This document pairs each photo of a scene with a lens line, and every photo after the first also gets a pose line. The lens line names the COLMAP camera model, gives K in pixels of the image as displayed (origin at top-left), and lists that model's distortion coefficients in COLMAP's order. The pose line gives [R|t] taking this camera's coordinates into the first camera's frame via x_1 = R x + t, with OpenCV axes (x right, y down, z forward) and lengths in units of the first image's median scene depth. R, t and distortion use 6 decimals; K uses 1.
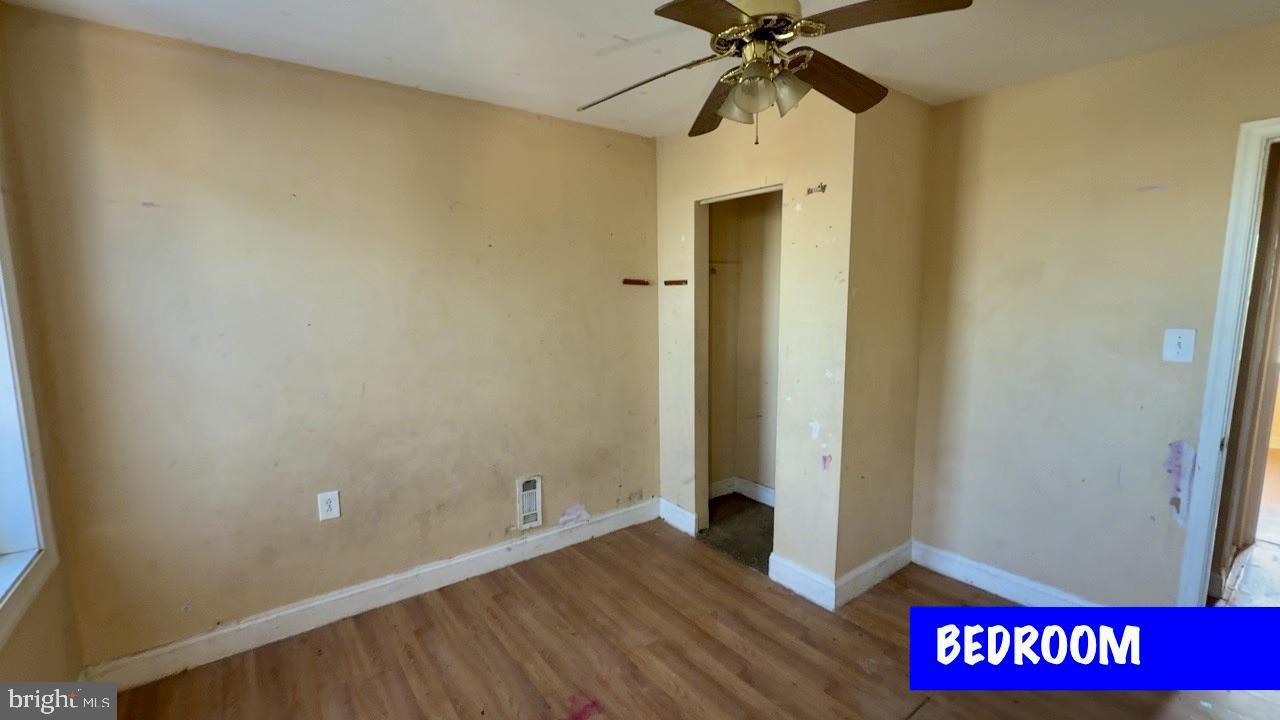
lens RADIAL K [[539.6, 0, 645.9], [0, 539.6, 357.3], [0, 0, 1]] dist [0.000540, 0.000074]
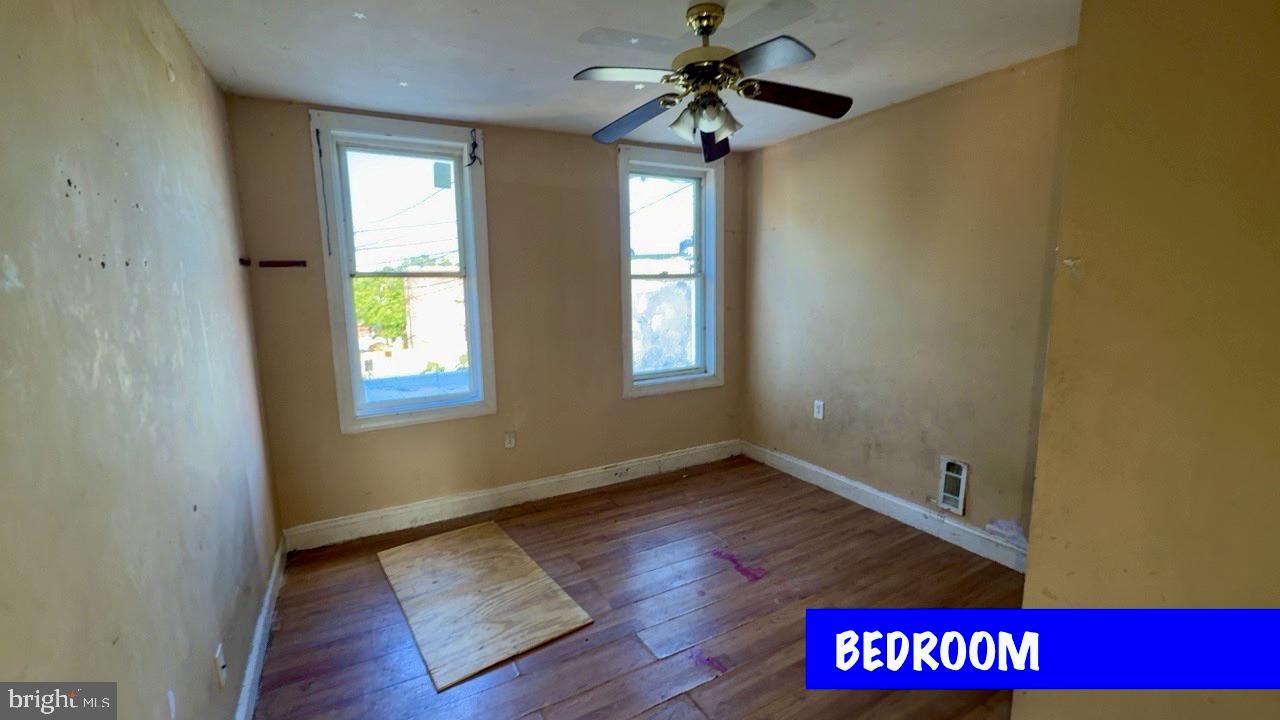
lens RADIAL K [[539.6, 0, 646.0], [0, 539.6, 361.2], [0, 0, 1]] dist [0.000540, 0.000074]
pose [[-0.127951, 0.158785, -0.978987, 0.895433], [-0.105306, 0.979346, 0.172607, -0.071243], [0.986174, 0.125178, -0.108587, 0.610802]]
